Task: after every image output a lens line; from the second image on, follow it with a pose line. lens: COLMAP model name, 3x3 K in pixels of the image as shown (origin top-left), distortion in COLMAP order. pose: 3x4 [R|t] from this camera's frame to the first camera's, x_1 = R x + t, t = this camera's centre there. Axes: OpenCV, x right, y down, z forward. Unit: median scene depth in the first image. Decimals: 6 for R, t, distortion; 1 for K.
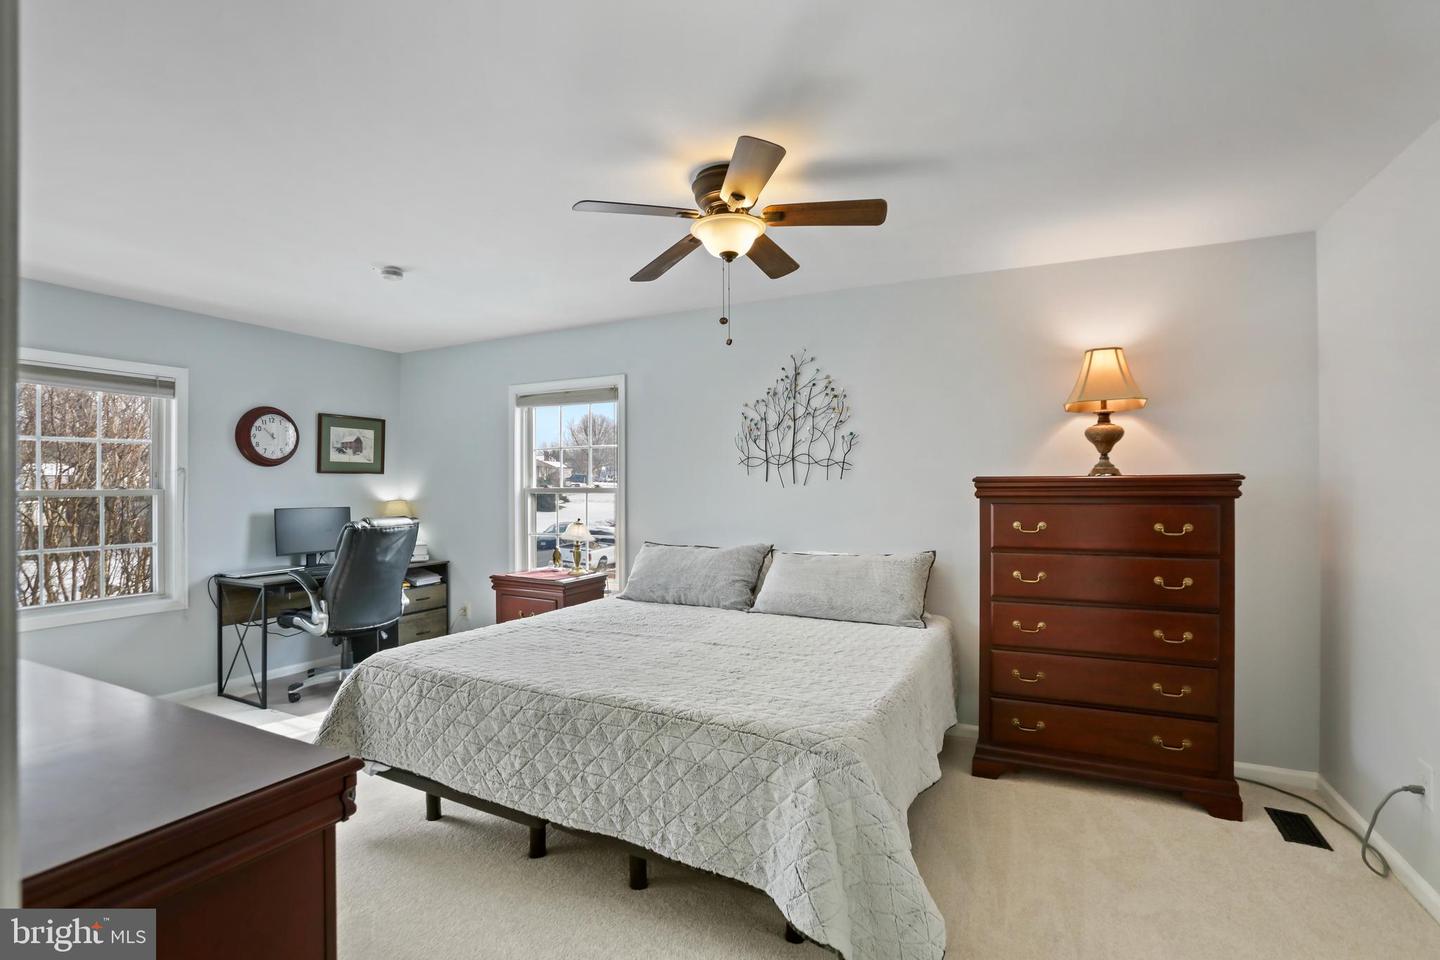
lens RADIAL K [[664.5, 0, 719.6], [0, 664.5, 493.9], [0, 0, 1]] dist [-0.053778, 0.014163]
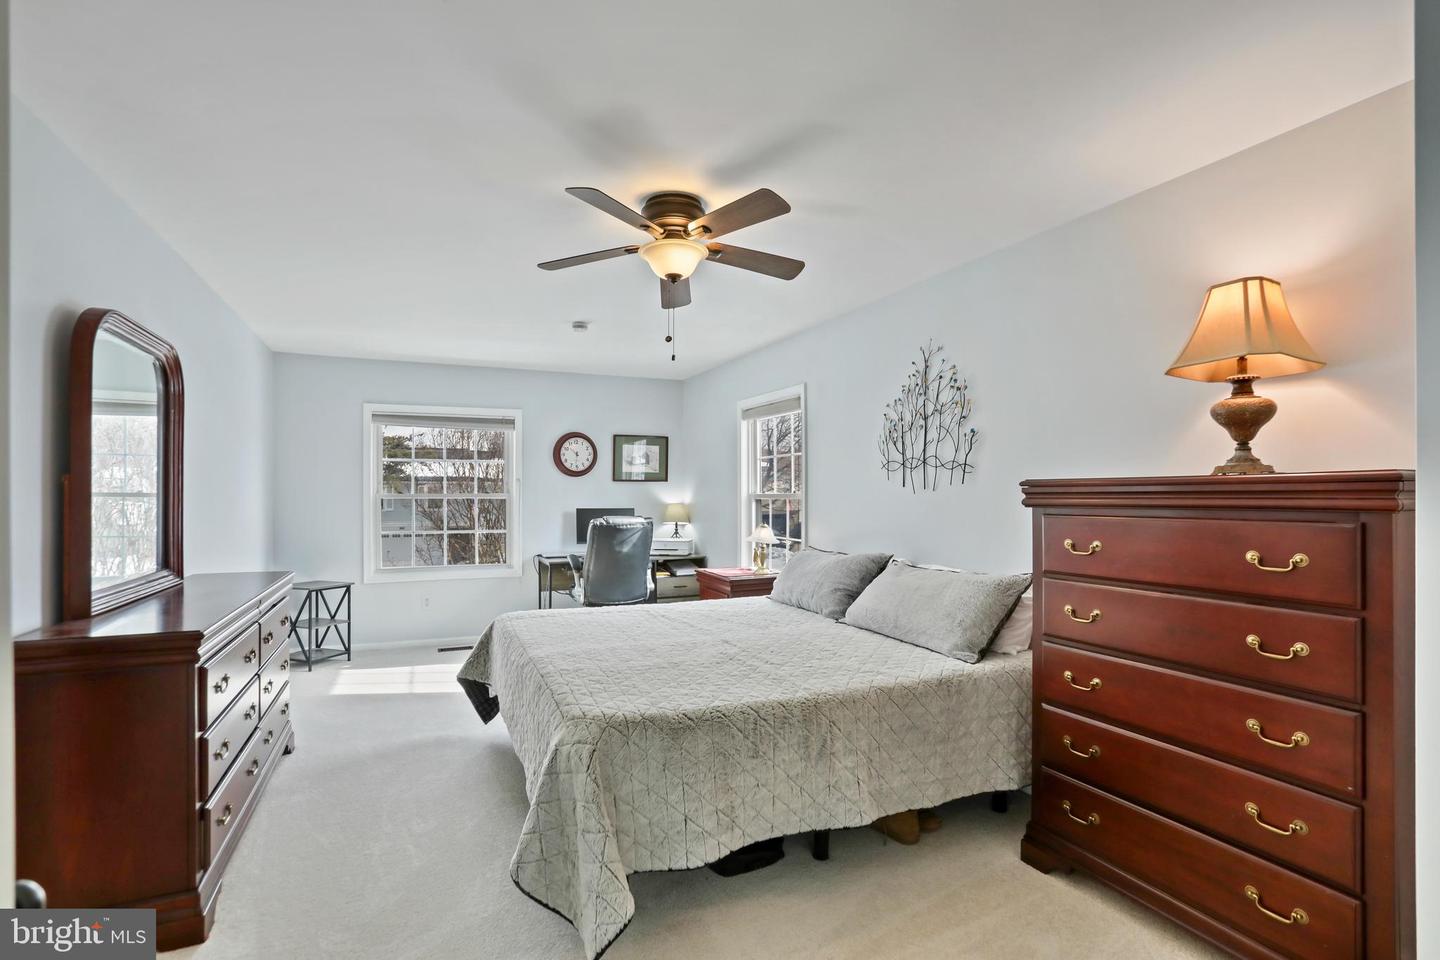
lens RADIAL K [[664.5, 0, 692.8], [0, 664.5, 493.6], [0, 0, 1]] dist [-0.053778, 0.014163]
pose [[0.776488, 0.002557, -0.630127, 0.434400], [-0.009478, 0.999926, -0.007622, 0.000409], [0.630061, 0.011891, 0.776455, 0.109483]]
